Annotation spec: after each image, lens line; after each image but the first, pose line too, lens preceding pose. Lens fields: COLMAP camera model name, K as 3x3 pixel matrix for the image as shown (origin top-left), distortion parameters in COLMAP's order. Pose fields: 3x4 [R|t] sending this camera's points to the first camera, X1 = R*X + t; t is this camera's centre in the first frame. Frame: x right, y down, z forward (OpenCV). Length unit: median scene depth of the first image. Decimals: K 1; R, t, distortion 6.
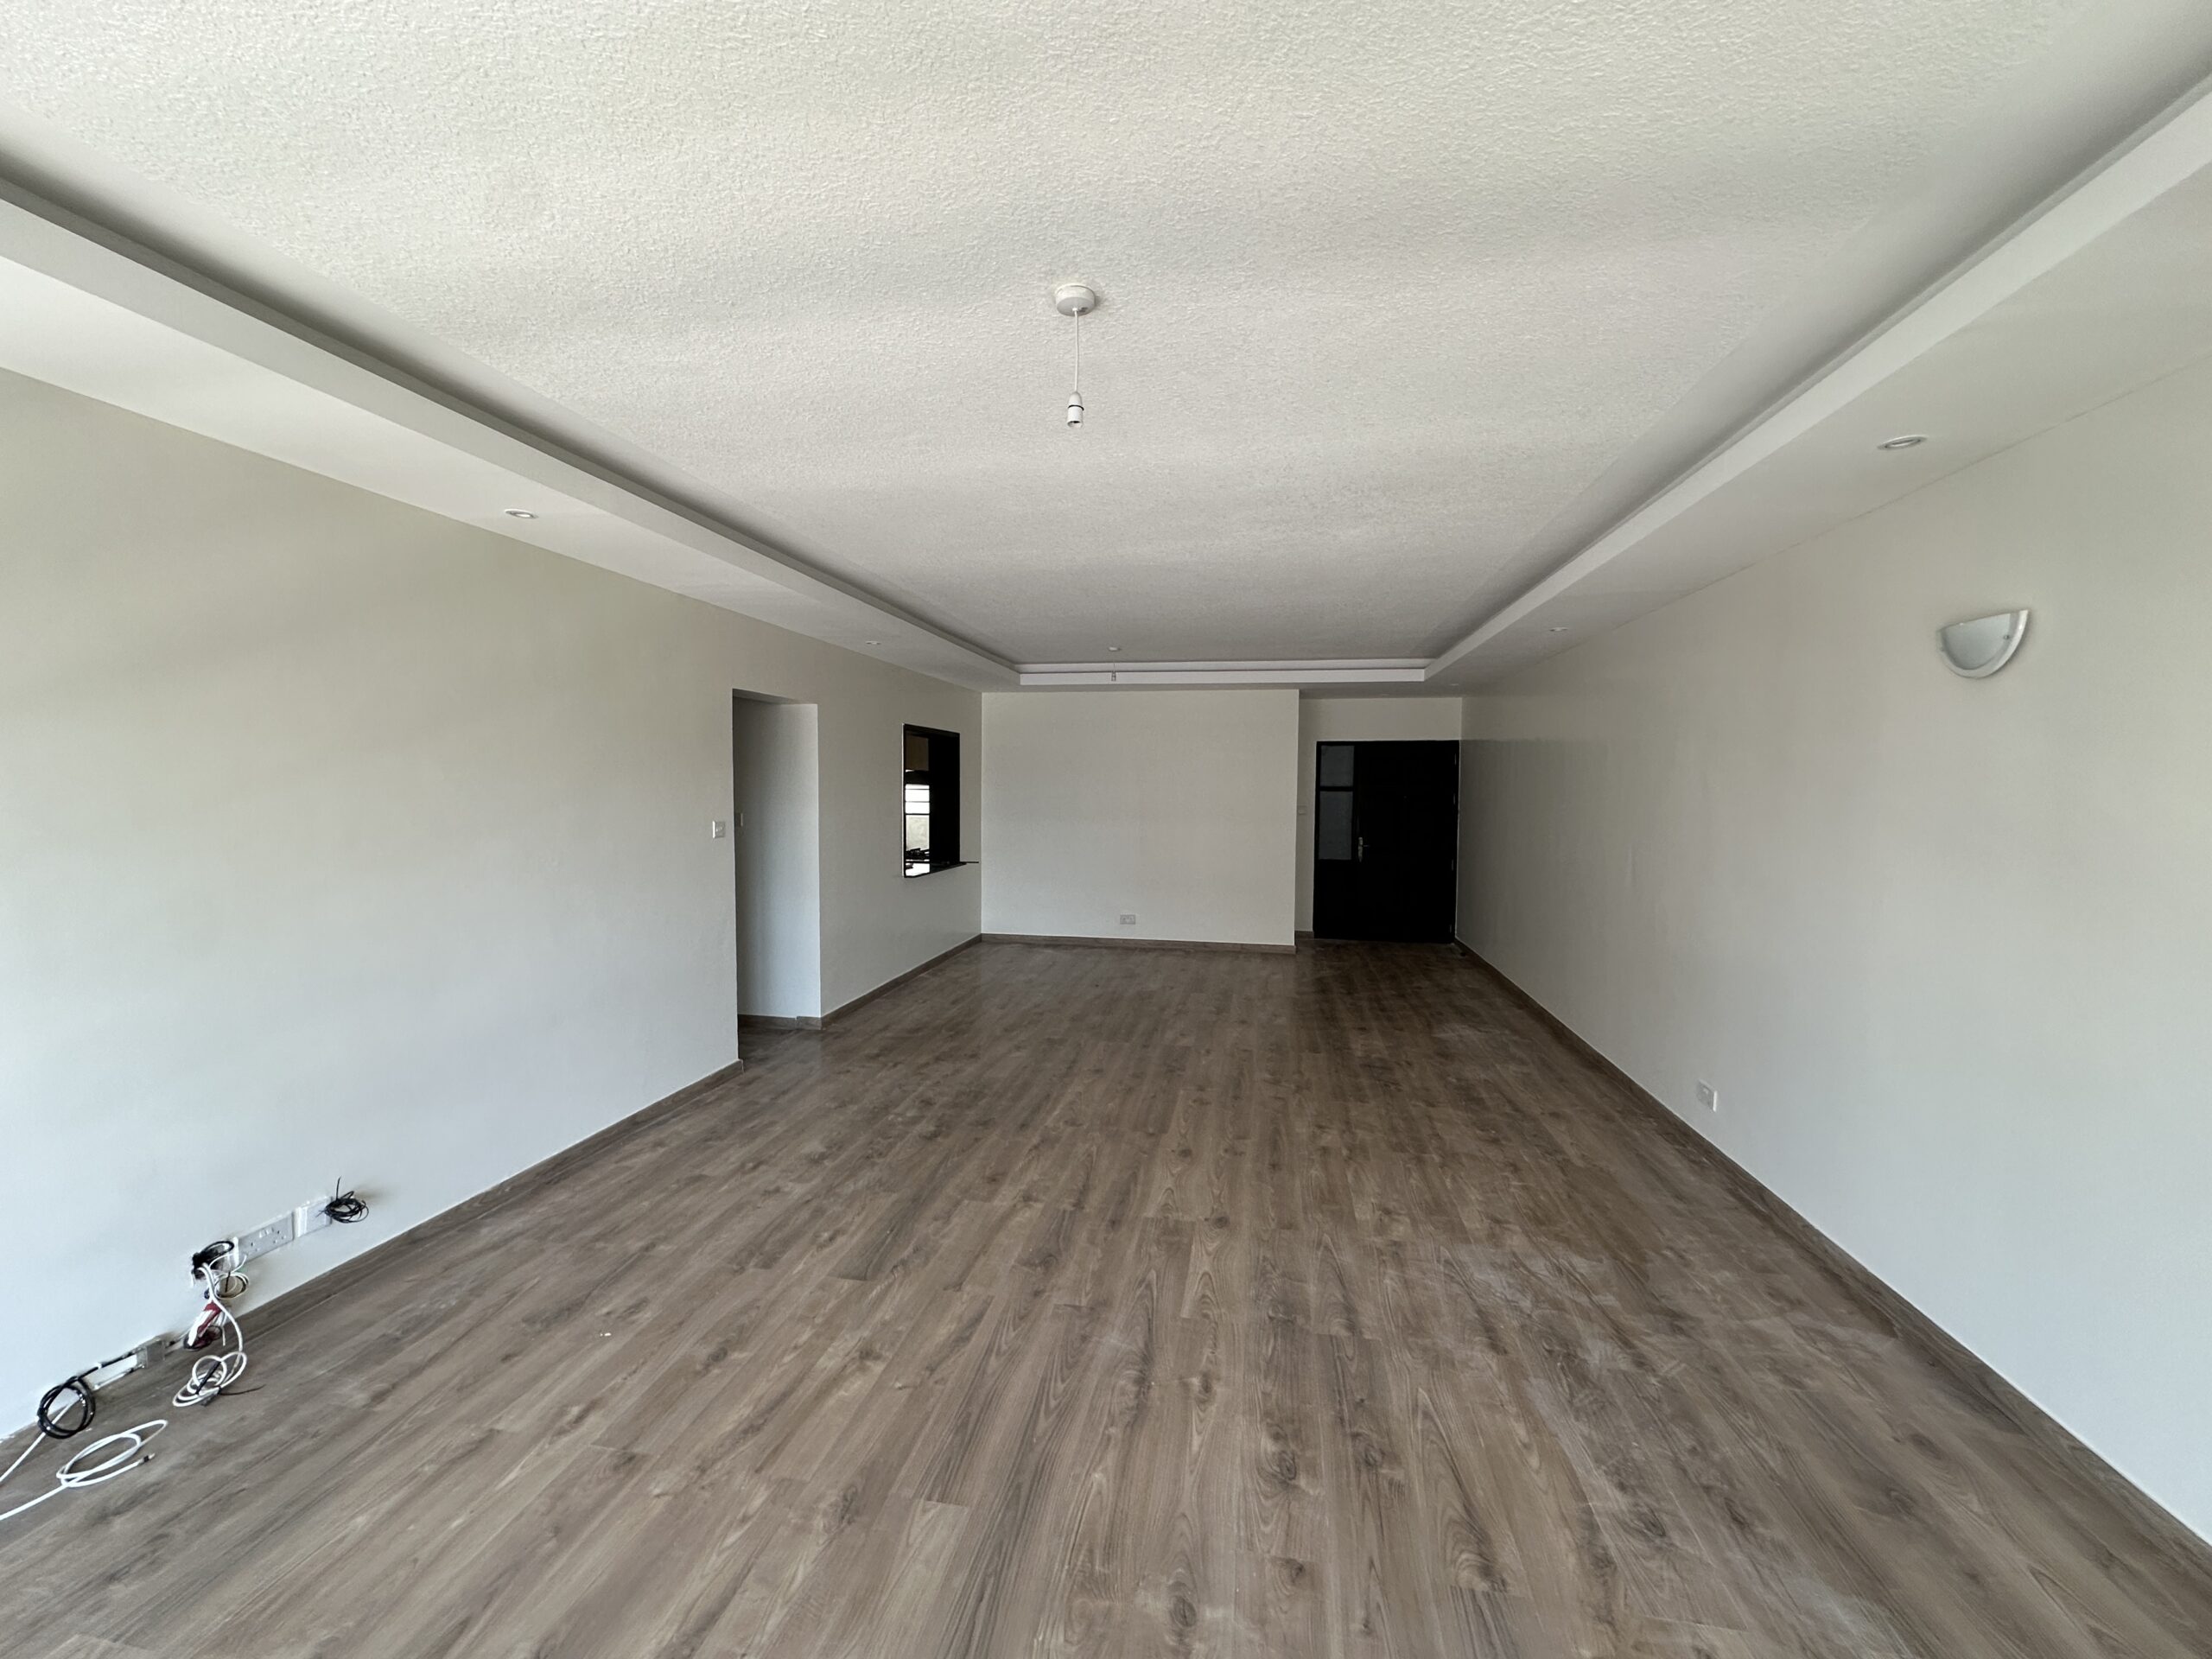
lens RADIAL K [[884.0, 0, 1113.1], [0, 884.0, 815.0], [0, 0, 1]] dist [-0.000267, 0.000059]
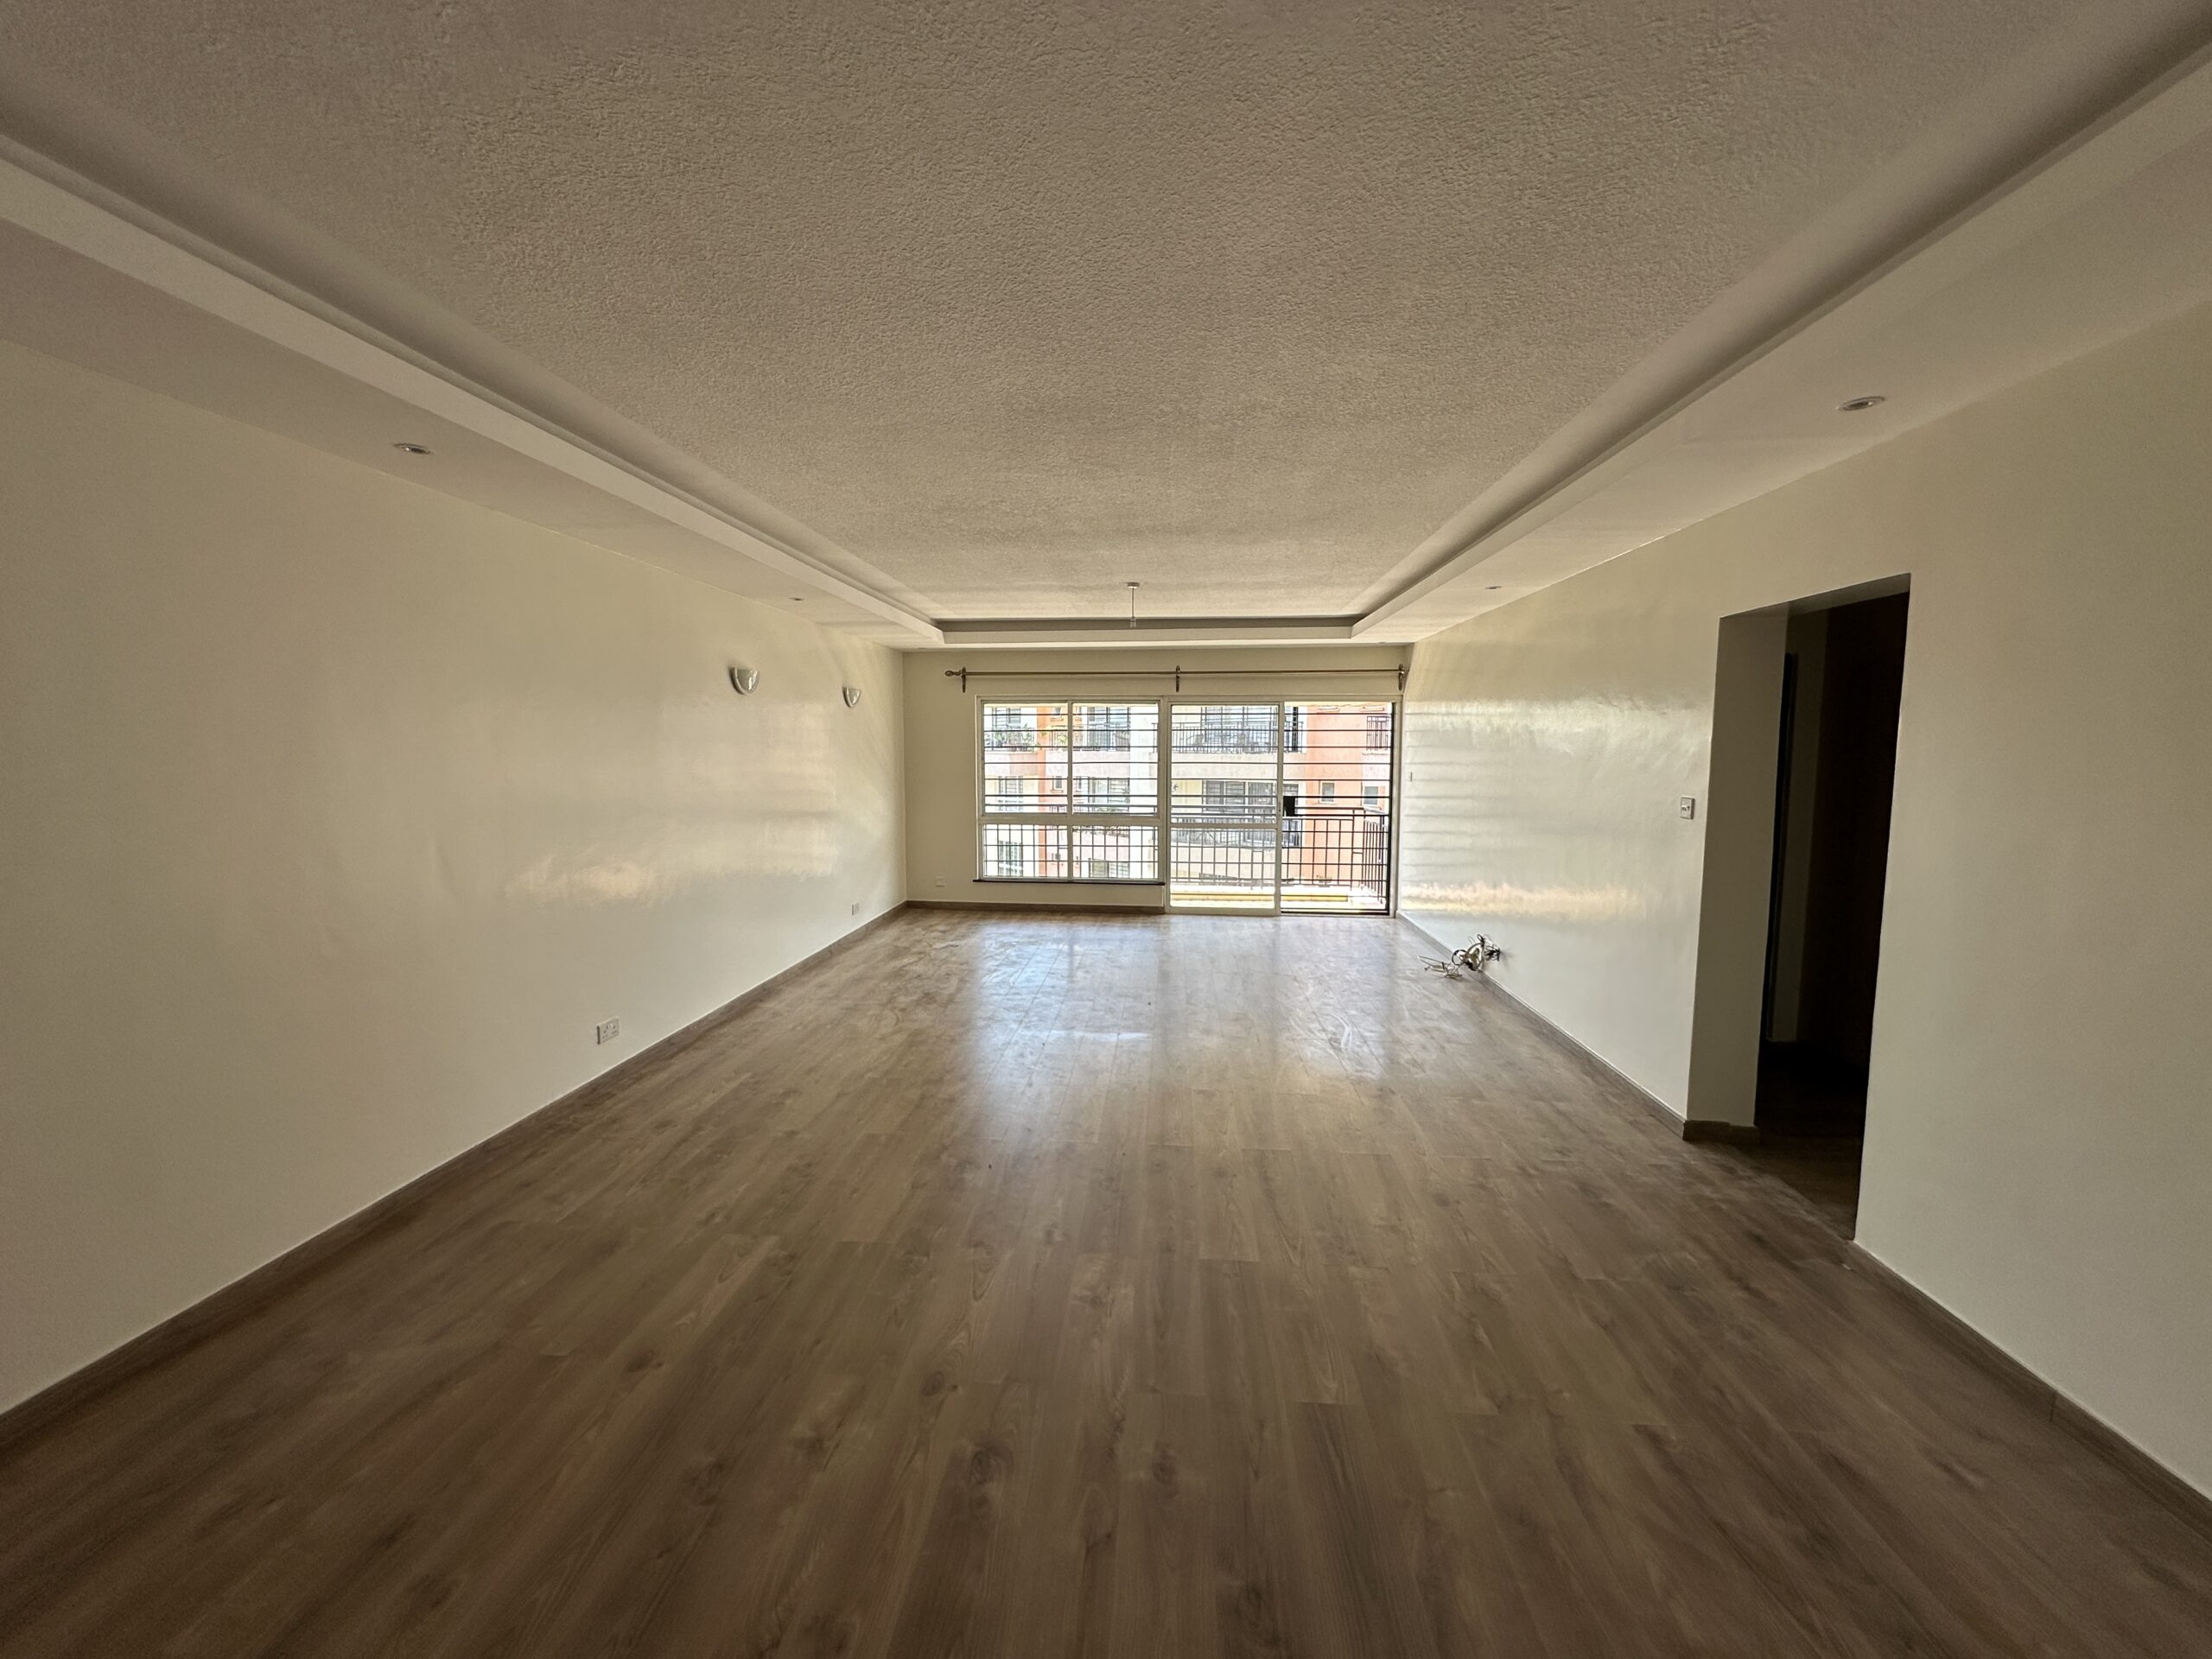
lens RADIAL K [[884.0, 0, 1121.1], [0, 884.0, 829.5], [0, 0, 1]] dist [-0.000267, 0.000059]
pose [[-0.993583, 0.000418, -0.113102, 0.176181], [-0.013689, 0.992197, 0.123927, -0.068871], [0.112271, 0.124680, -0.985825, 2.136917]]
